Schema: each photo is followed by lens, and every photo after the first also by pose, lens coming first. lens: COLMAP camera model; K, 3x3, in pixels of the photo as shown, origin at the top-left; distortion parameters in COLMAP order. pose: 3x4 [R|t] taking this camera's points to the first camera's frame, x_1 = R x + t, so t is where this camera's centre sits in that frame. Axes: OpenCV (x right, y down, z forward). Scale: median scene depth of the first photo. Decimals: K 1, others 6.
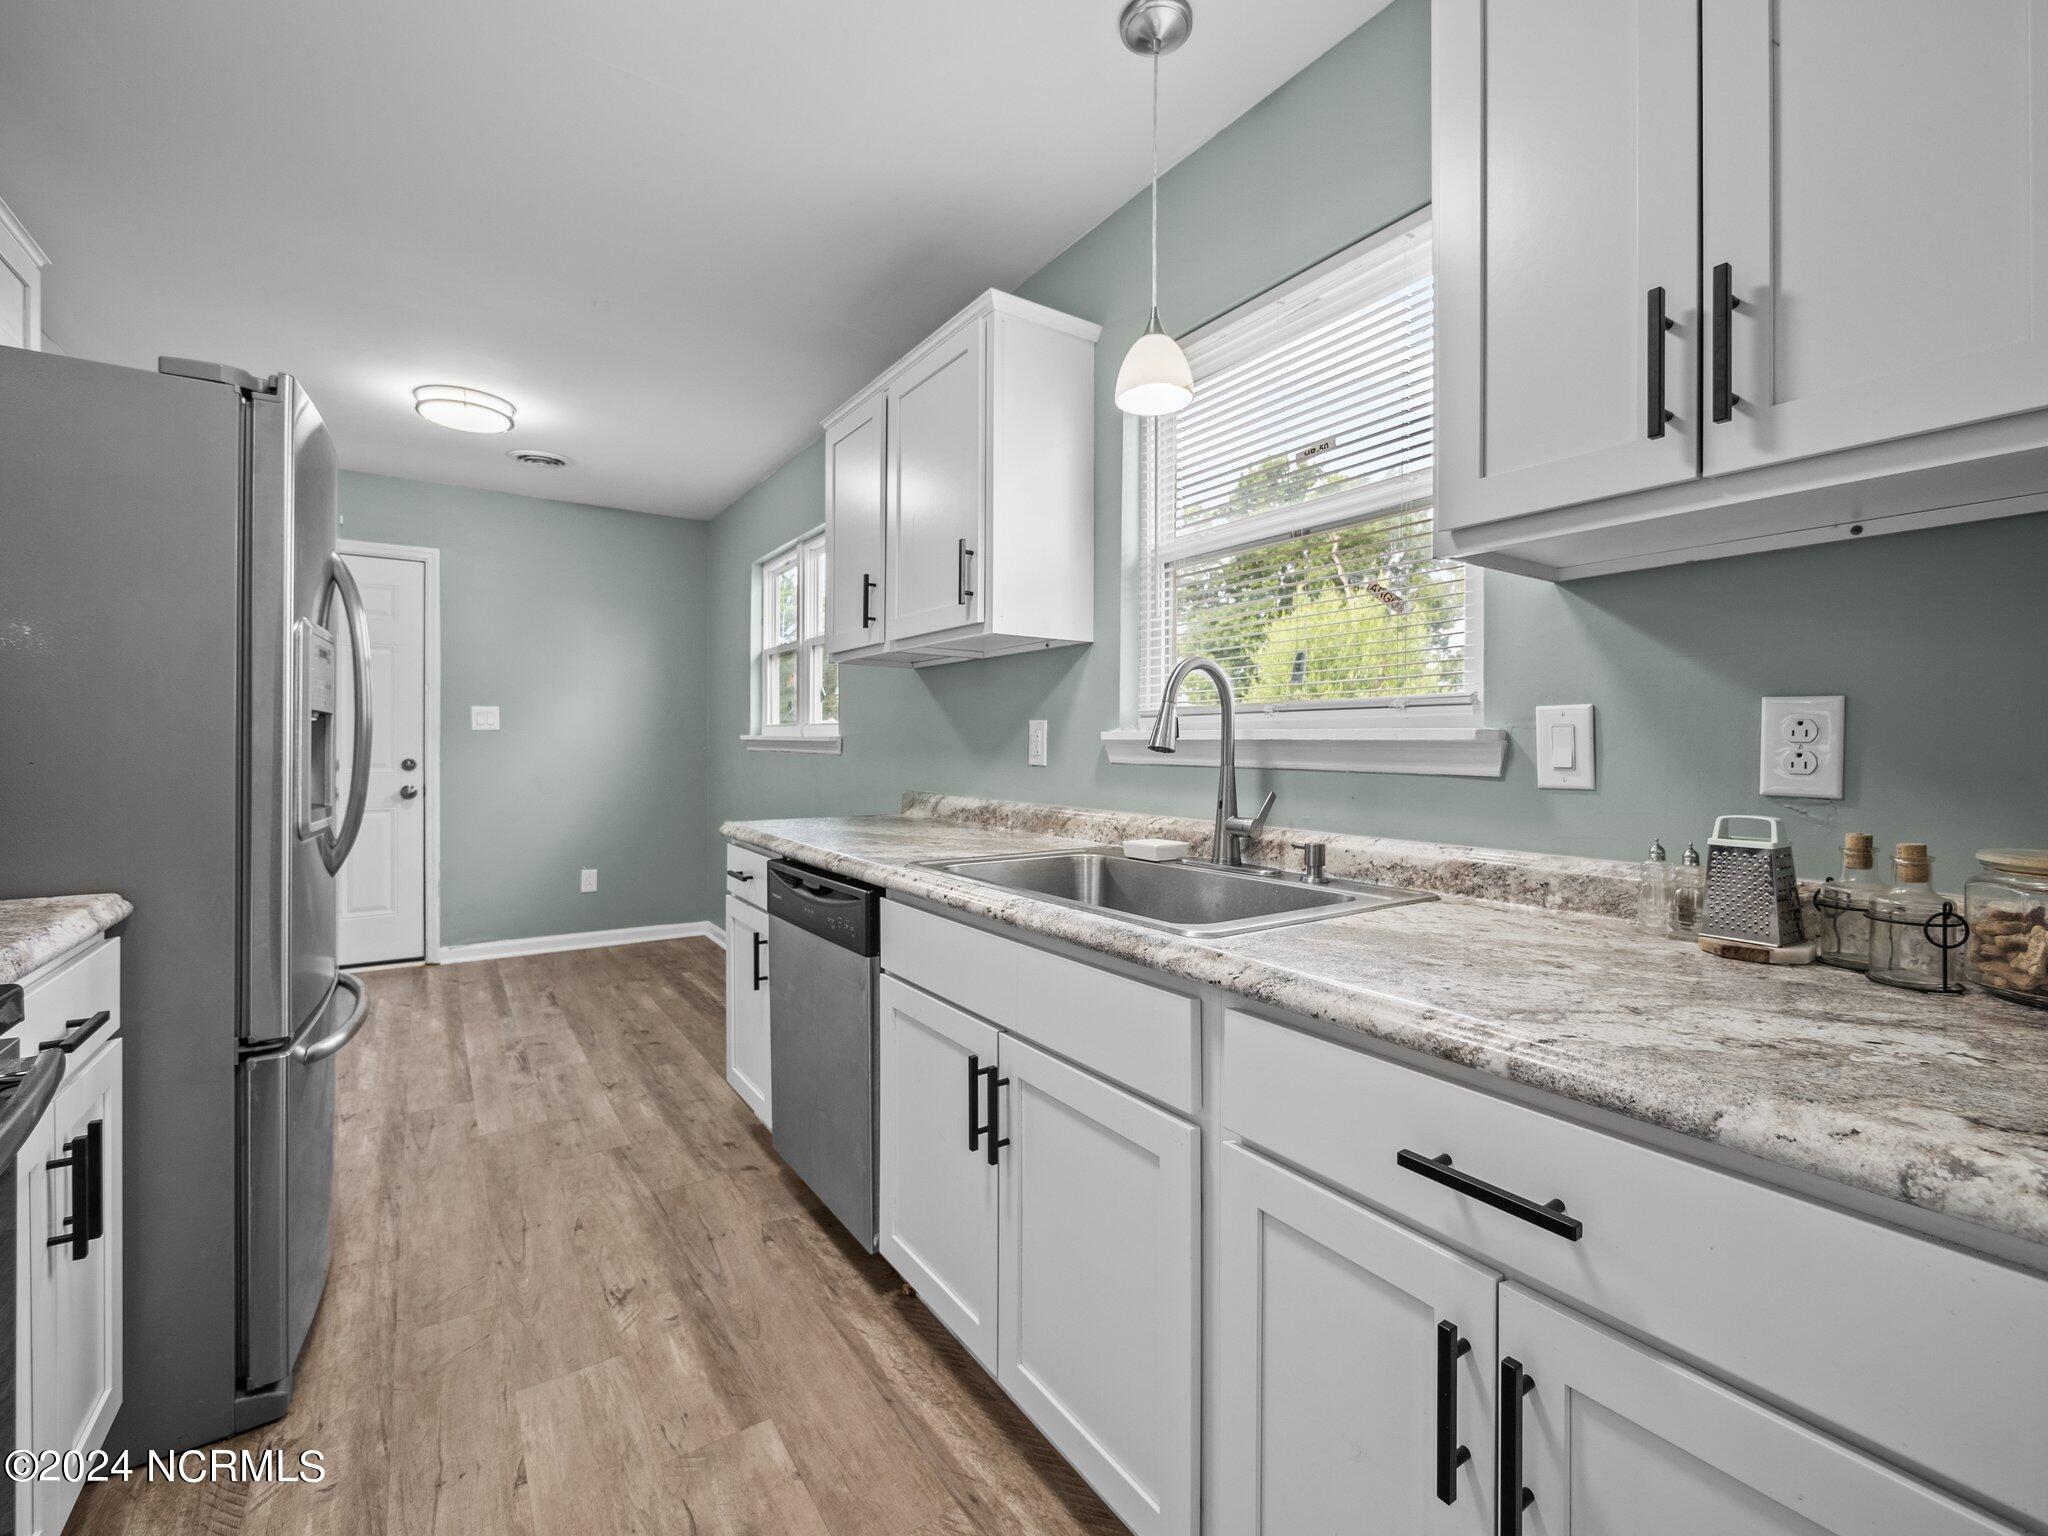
lens RADIAL K [[873.9, 0, 1022.5], [0, 873.9, 739.3], [0, 0, 1]] dist [-0.011504, 0.000325]
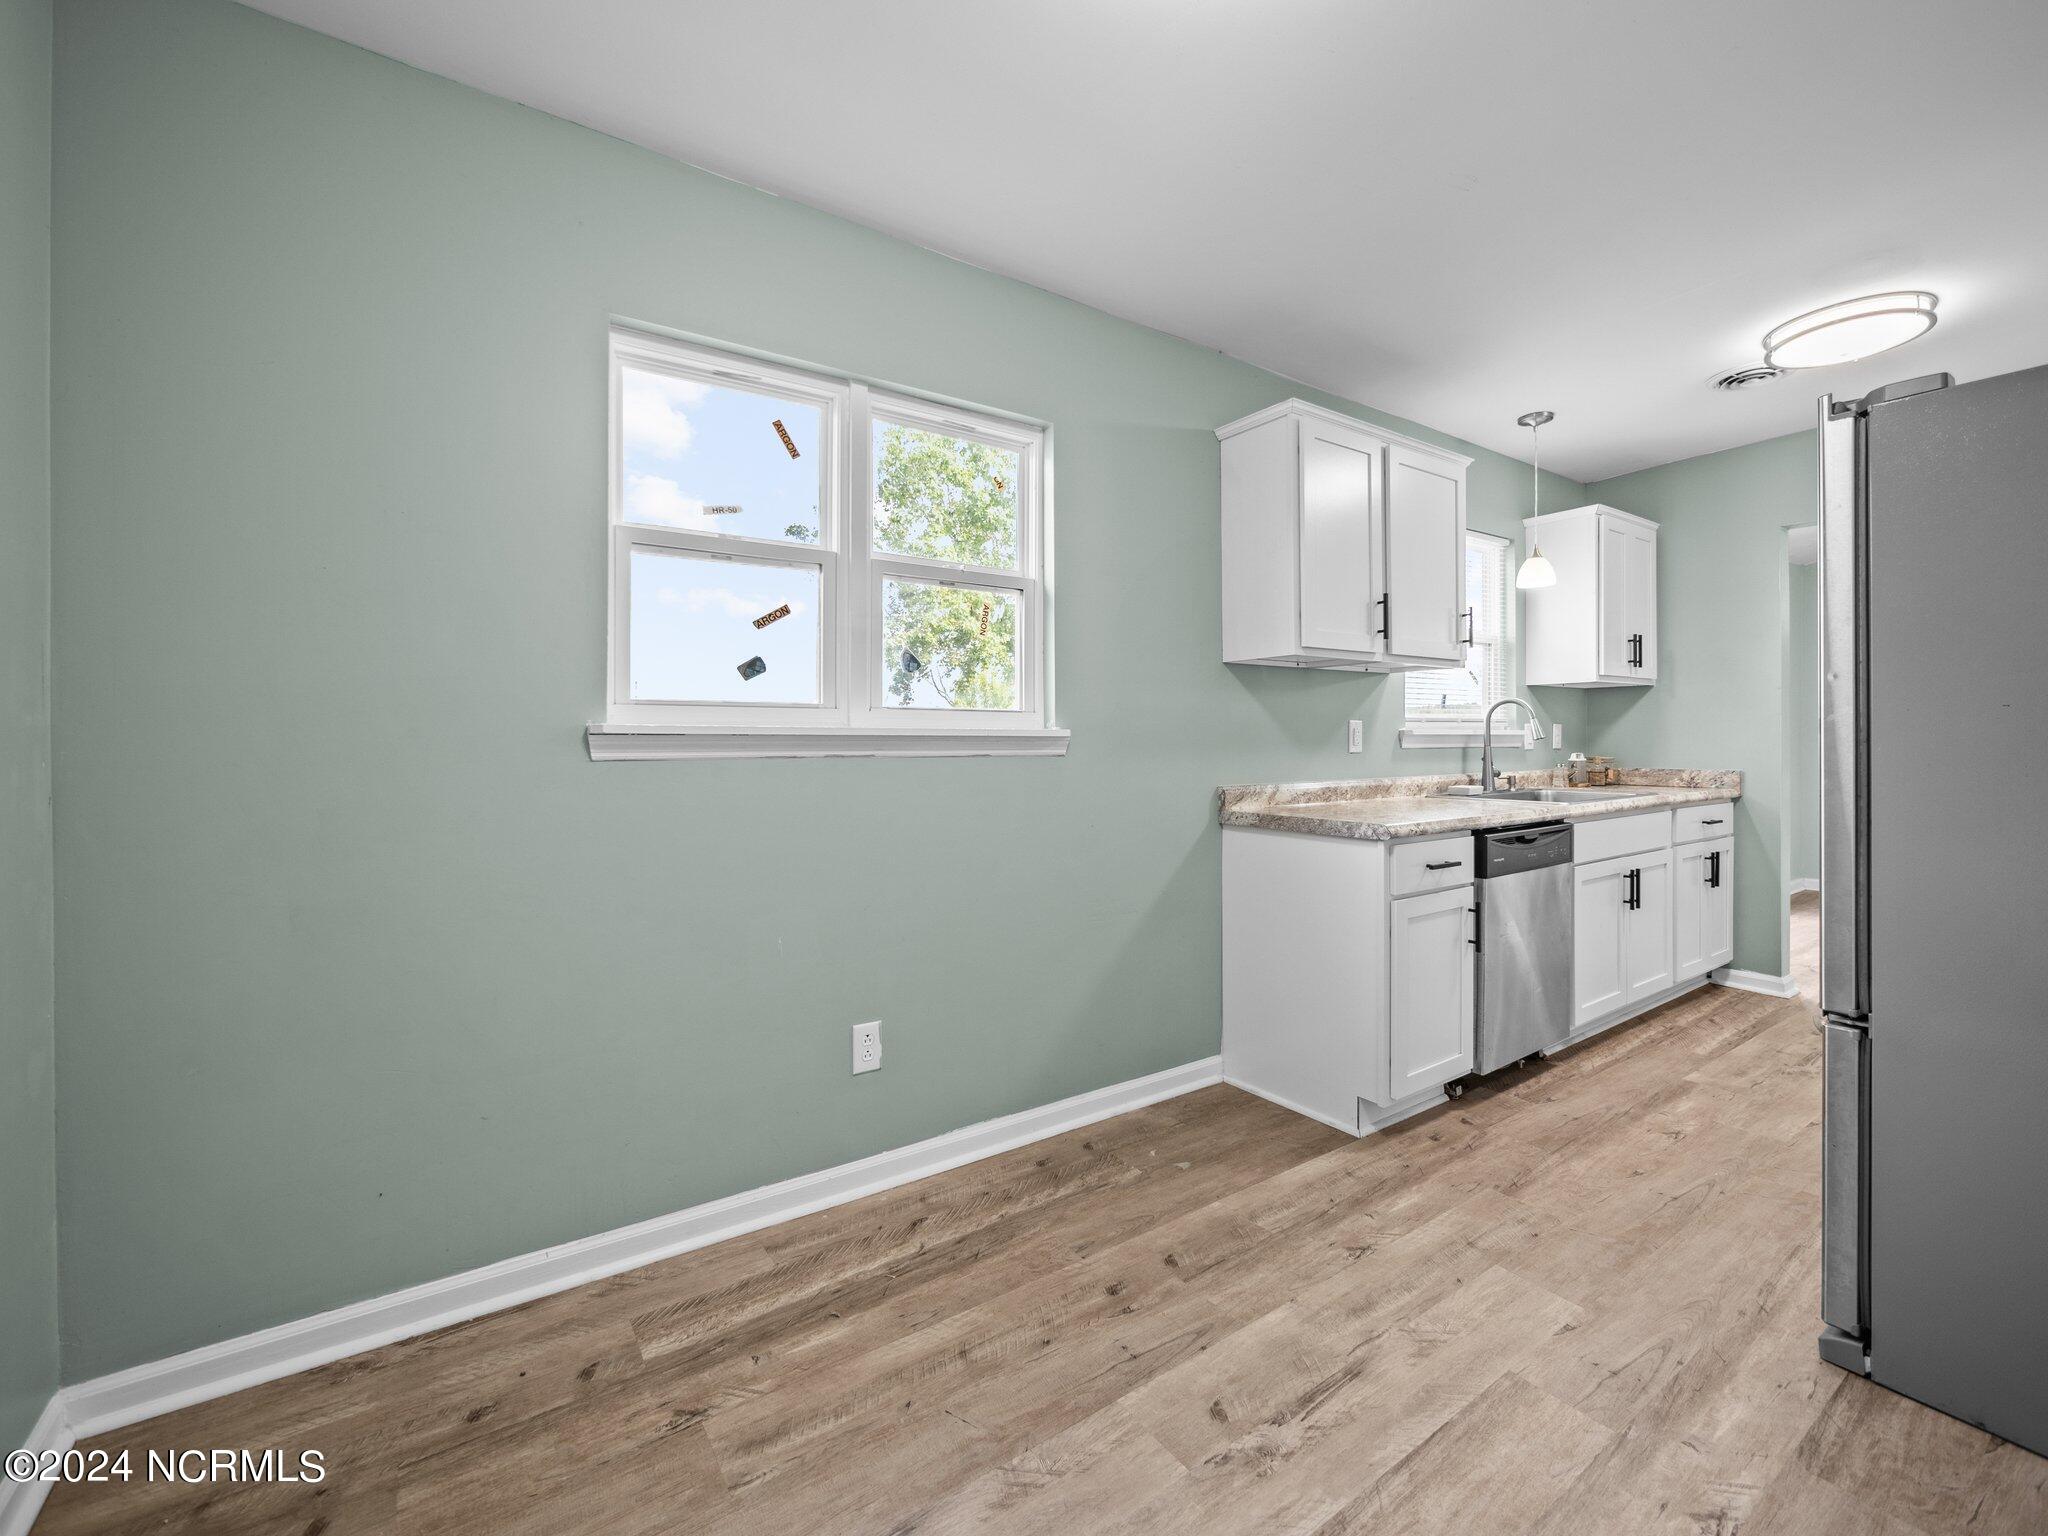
lens RADIAL K [[873.9, 0, 1022.5], [0, 873.9, 739.3], [0, 0, 1]] dist [-0.011504, 0.000325]
pose [[0.005775, -0.006162, 0.999964, -1.381259], [0.000727, 0.999981, 0.006158, -0.000334], [-0.999983, 0.000691, 0.005779, 1.516476]]
